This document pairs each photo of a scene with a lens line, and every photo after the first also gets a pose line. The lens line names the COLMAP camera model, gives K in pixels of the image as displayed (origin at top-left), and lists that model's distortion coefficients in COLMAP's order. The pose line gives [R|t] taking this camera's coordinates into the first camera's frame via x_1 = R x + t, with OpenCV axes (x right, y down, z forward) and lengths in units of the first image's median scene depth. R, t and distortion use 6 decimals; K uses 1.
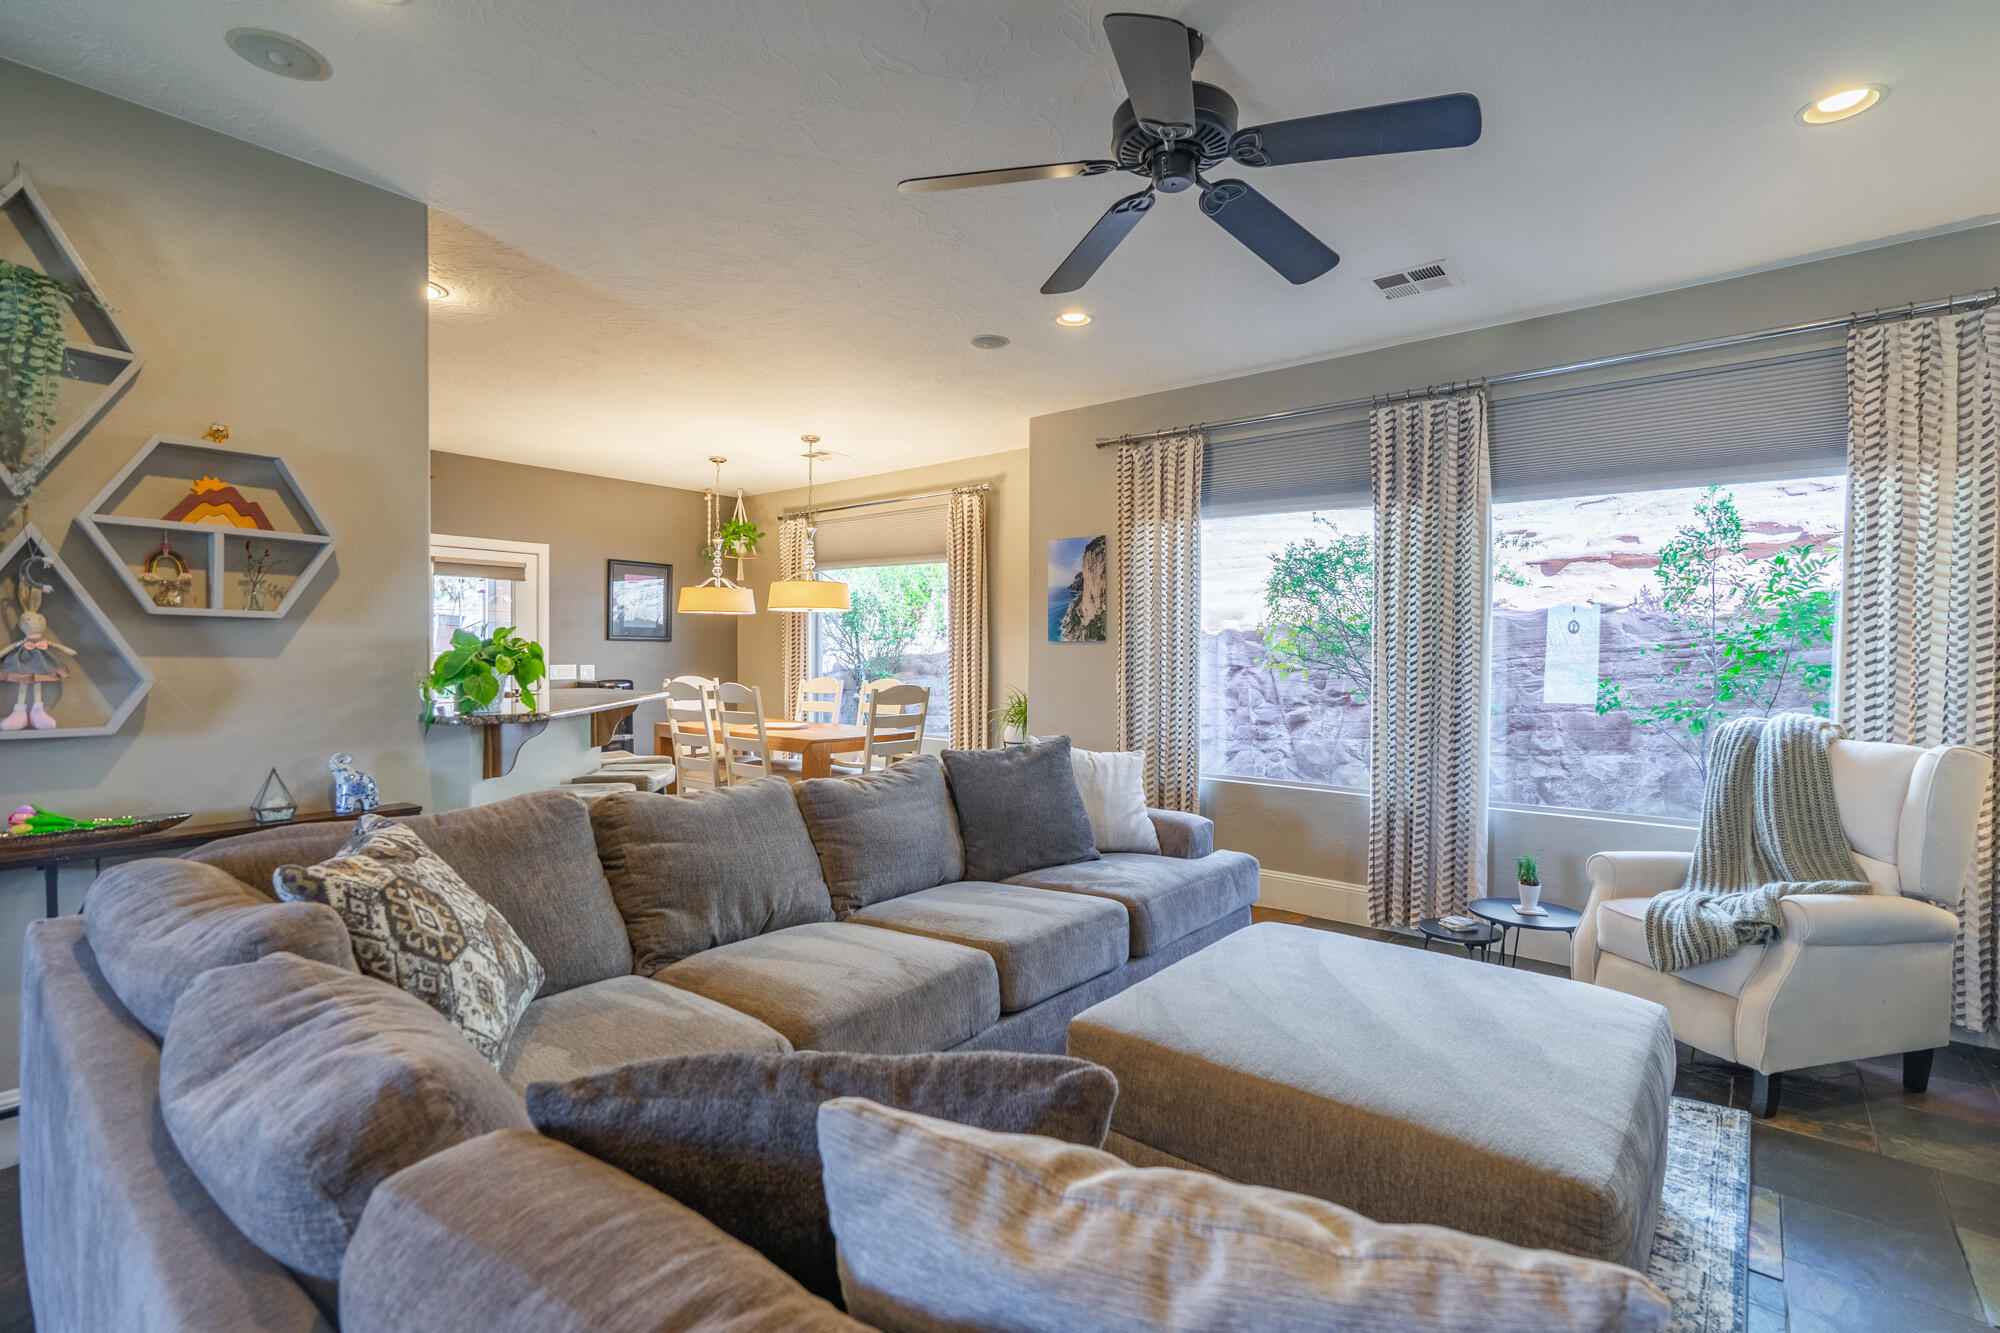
lens RADIAL K [[892.8, 0, 1006.4], [0, 892.8, 665.8], [0, 0, 1]] dist [0.000199, -0.000049]
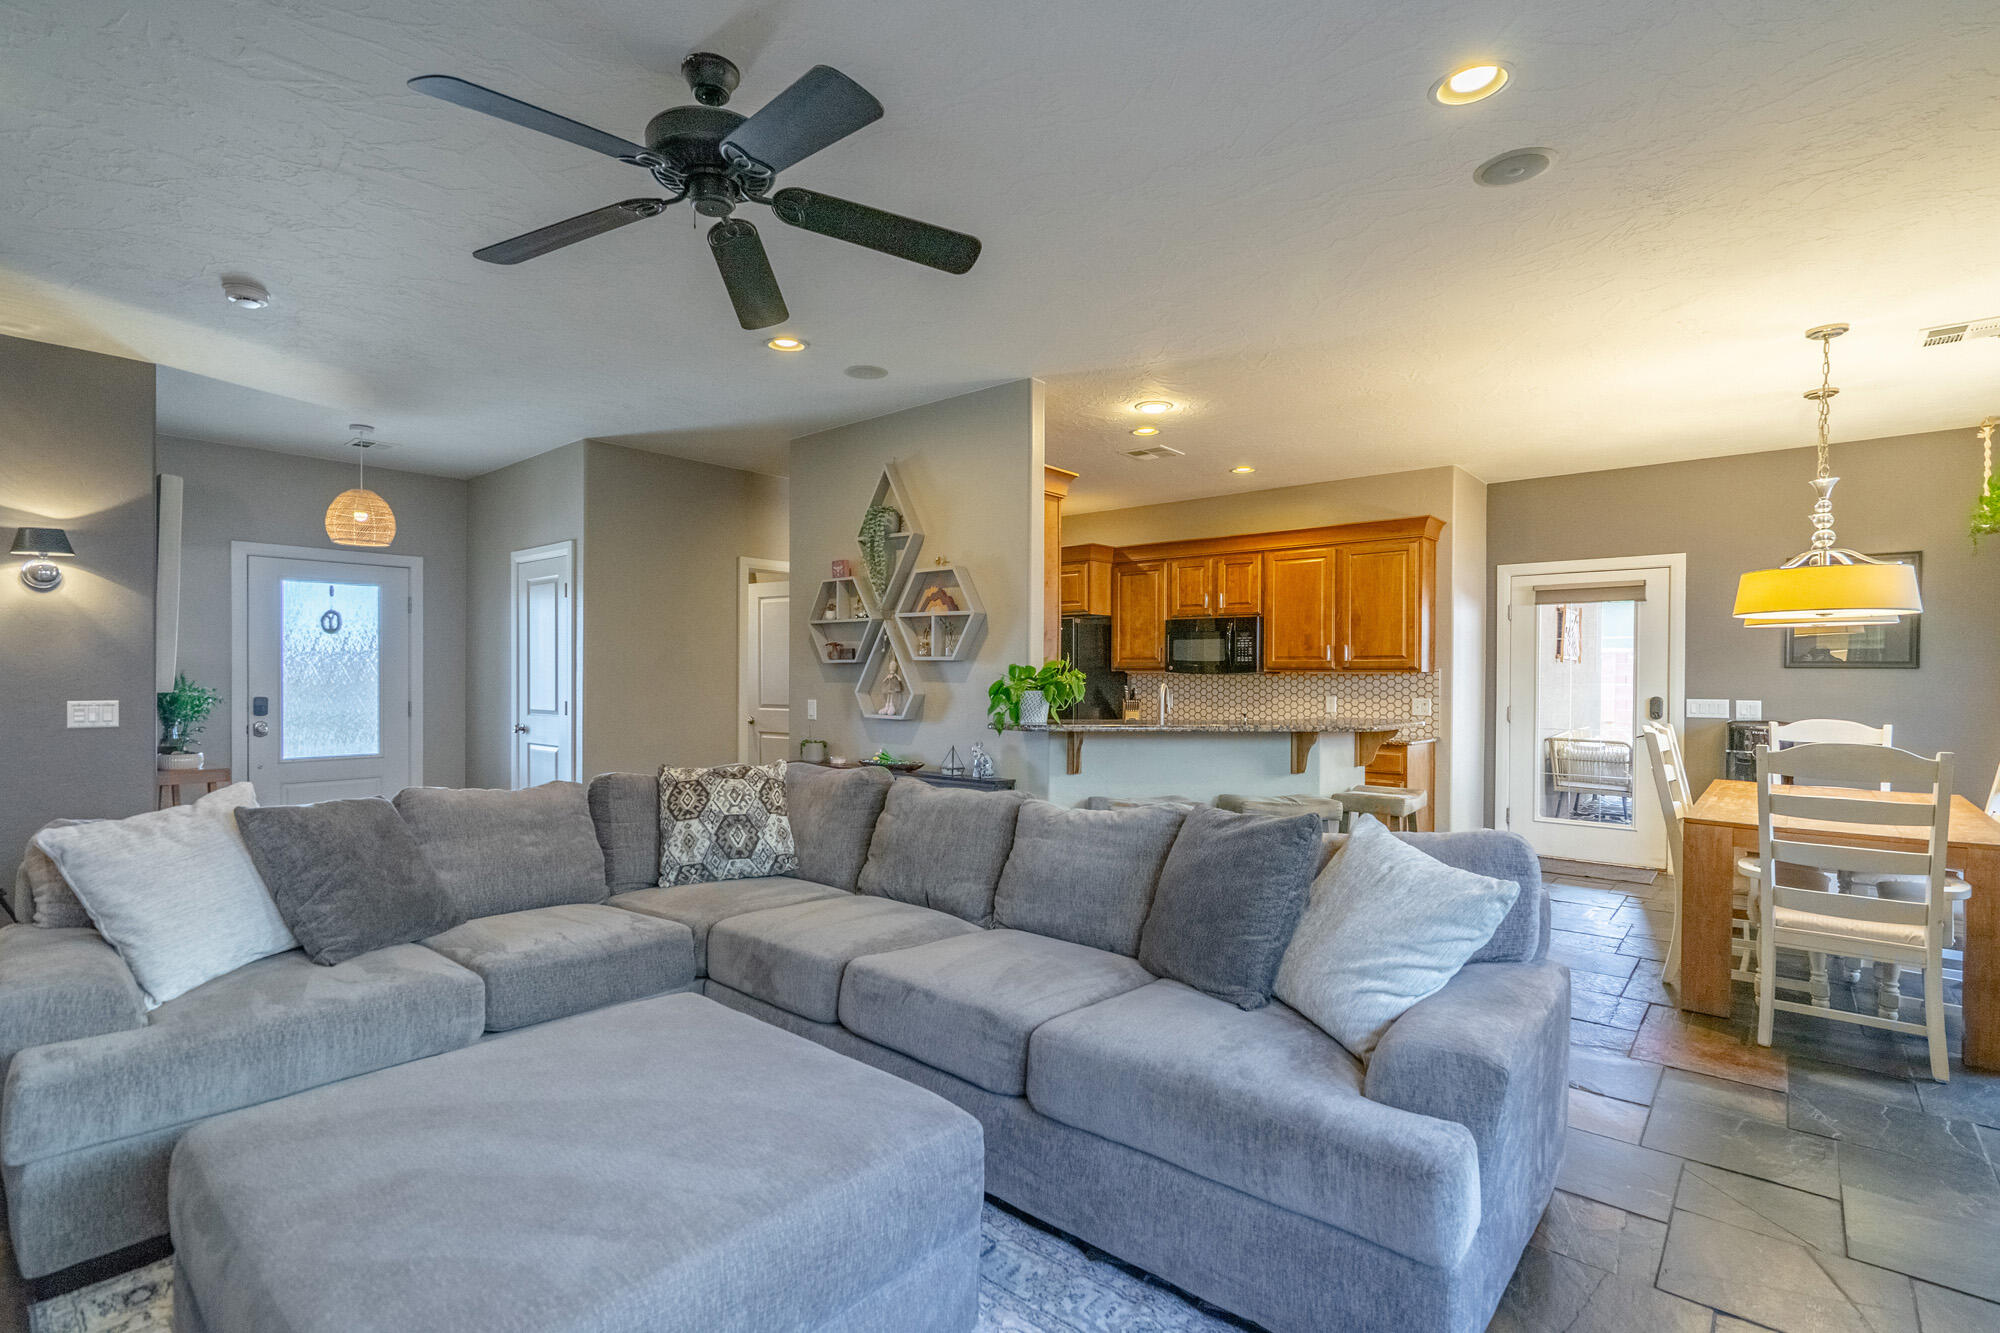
lens RADIAL K [[893.5, 0, 972.8], [0, 893.5, 678.5], [0, 0, 1]] dist [0.000616, 0.000611]
pose [[0.002225, -0.001893, -0.999996, 0.490022], [-0.021064, 0.999776, -0.001939, -0.007846], [0.999776, 0.021069, 0.002185, 0.538652]]
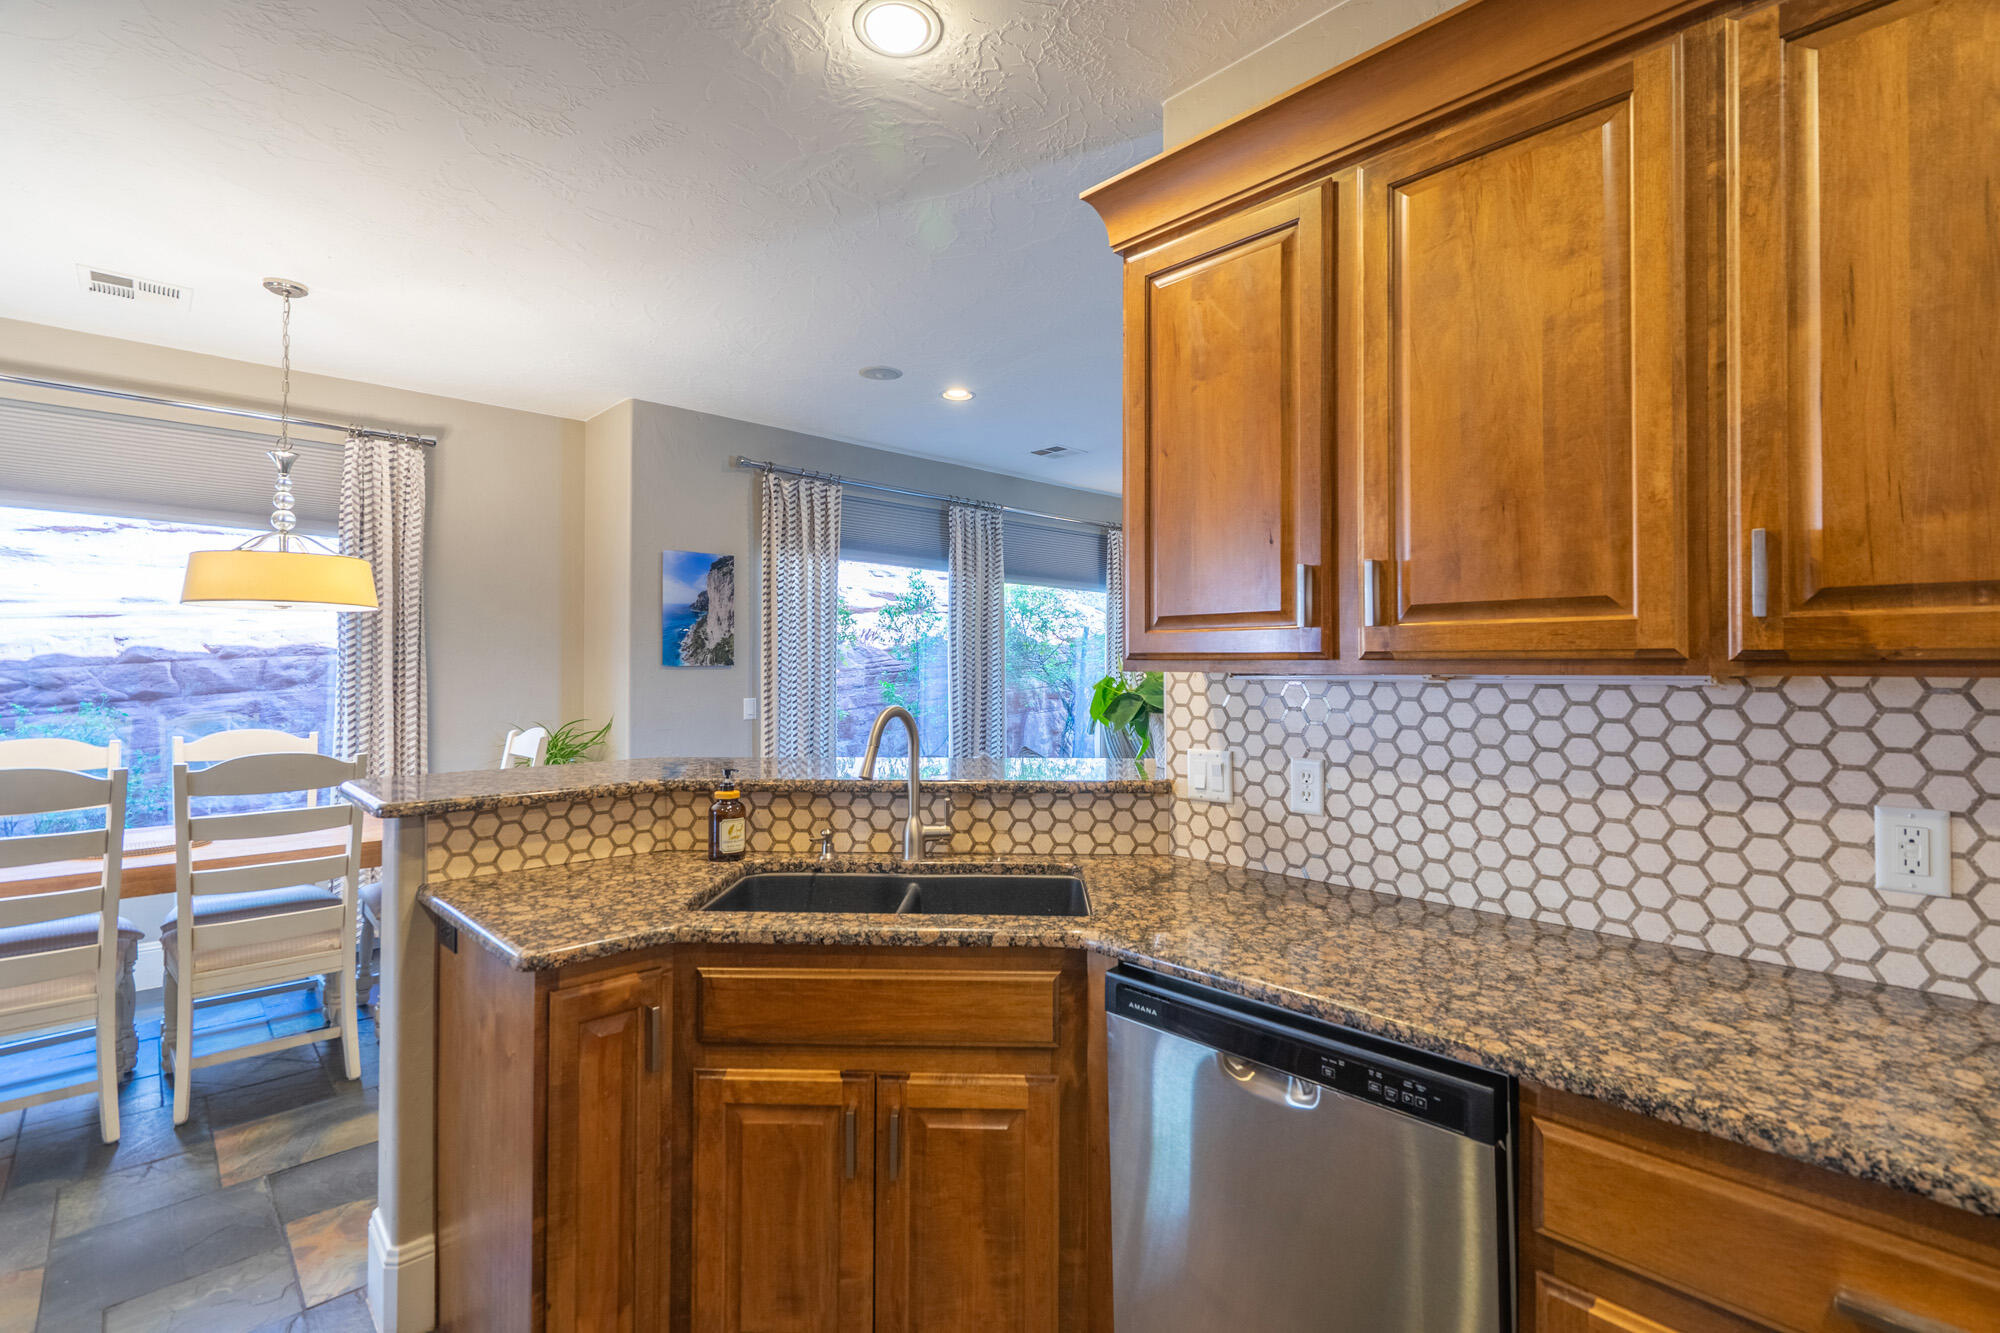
lens RADIAL K [[905.3, 0, 996.1], [0, 905.3, 656.0], [0, 0, 1]] dist [-0.001601, 0.000834]
pose [[0.117195, 0.006621, 0.993087, -0.876208], [0.017442, 0.999810, -0.008724, -0.026857], [-0.992956, 0.018344, 0.117058, 0.650041]]
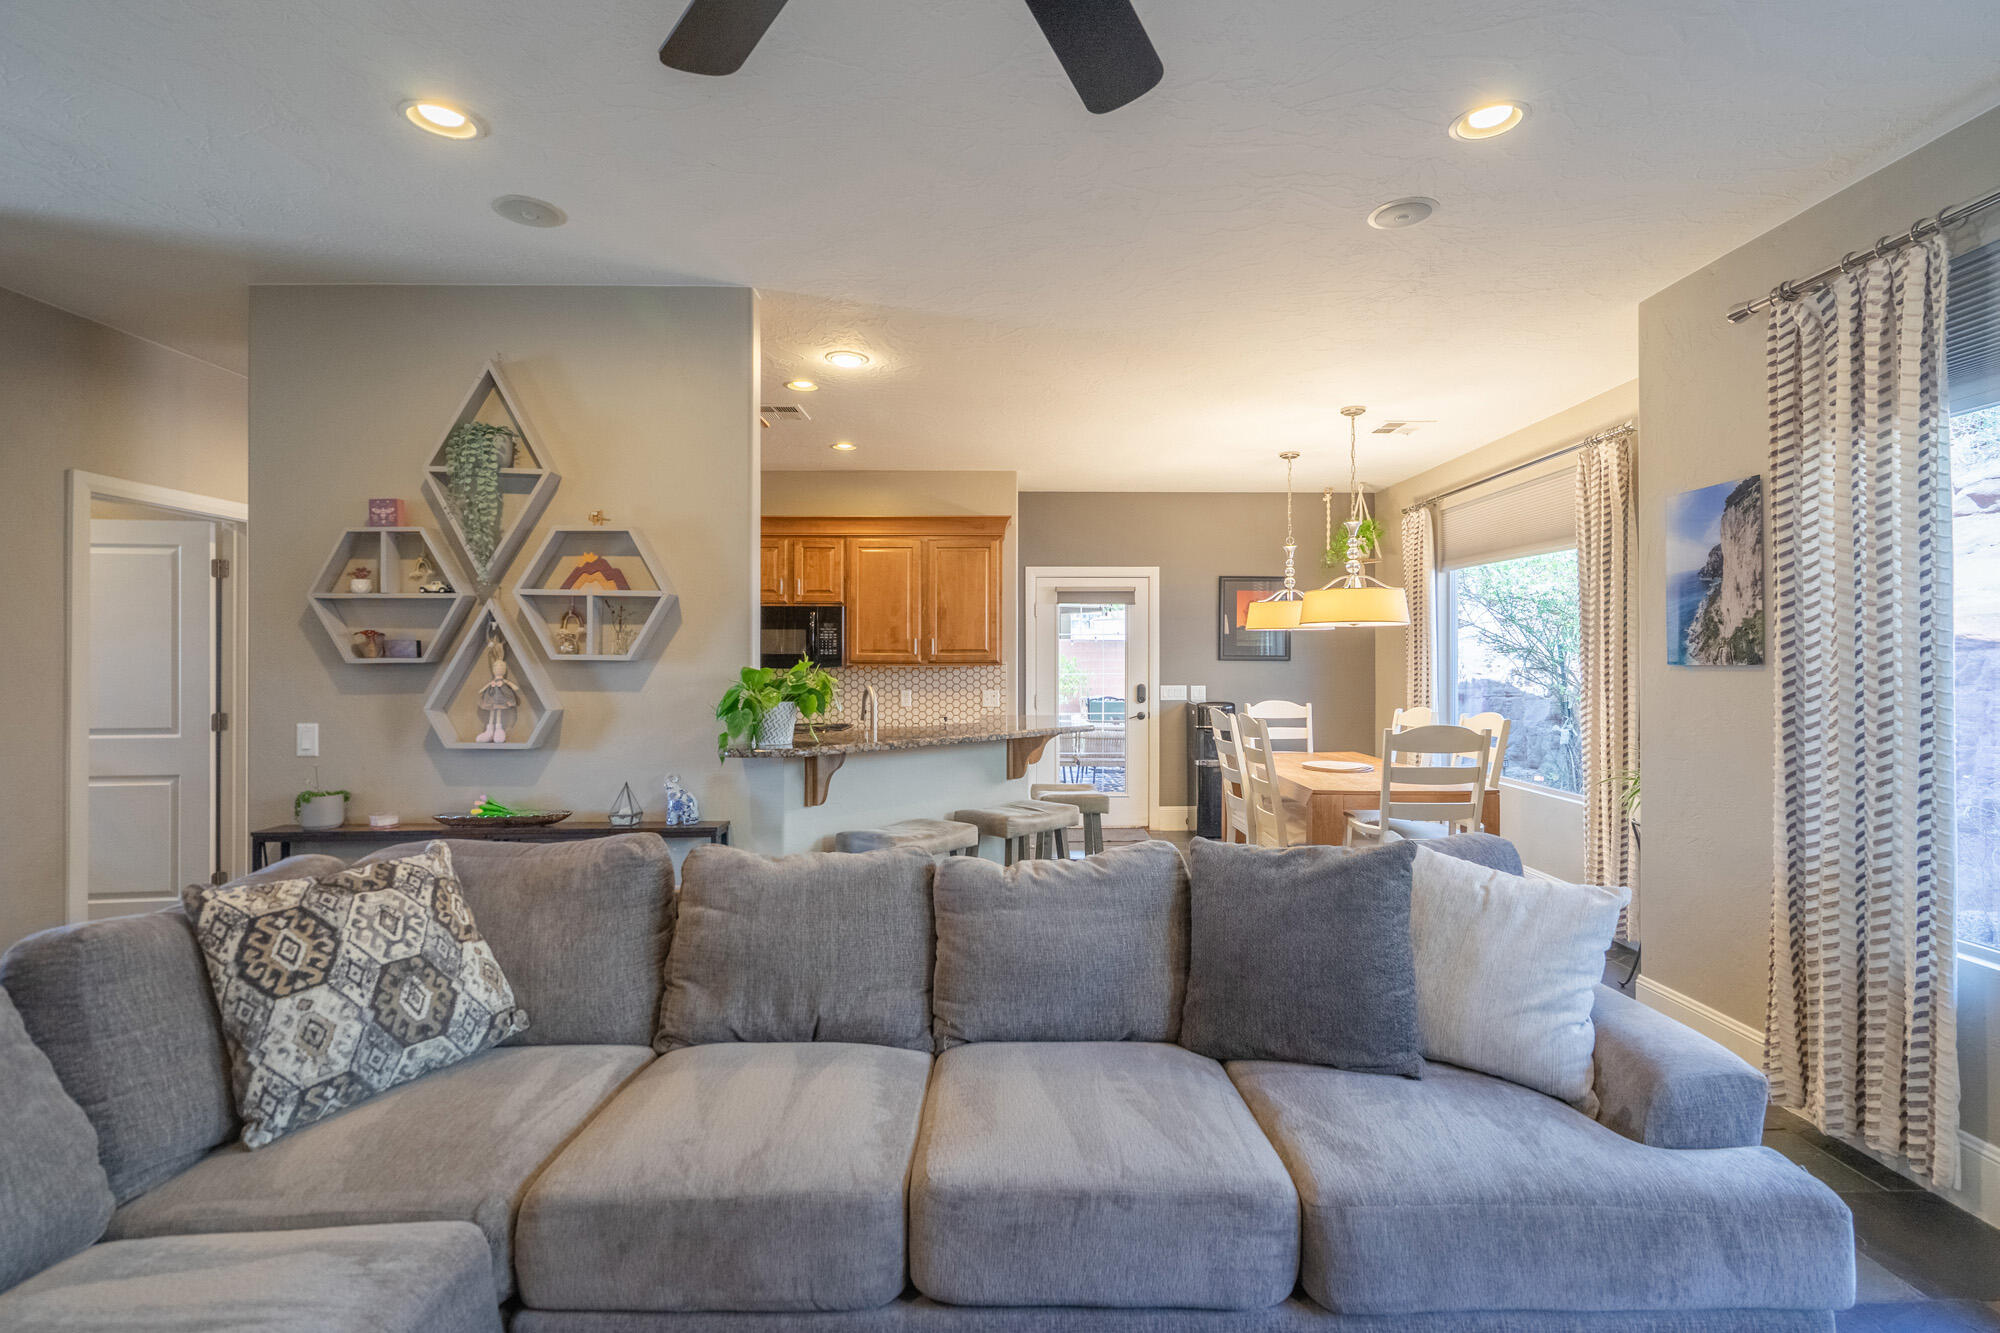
lens RADIAL K [[913.3, 0, 1008.7], [0, 913.3, 654.0], [0, 0, 1]] dist [0.000702, 0.000691]
pose [[0.653071, -0.011912, -0.757203, 0.249909], [-0.008016, 0.999712, -0.022641, -0.019768], [0.757255, 0.020856, 0.652787, 0.299394]]
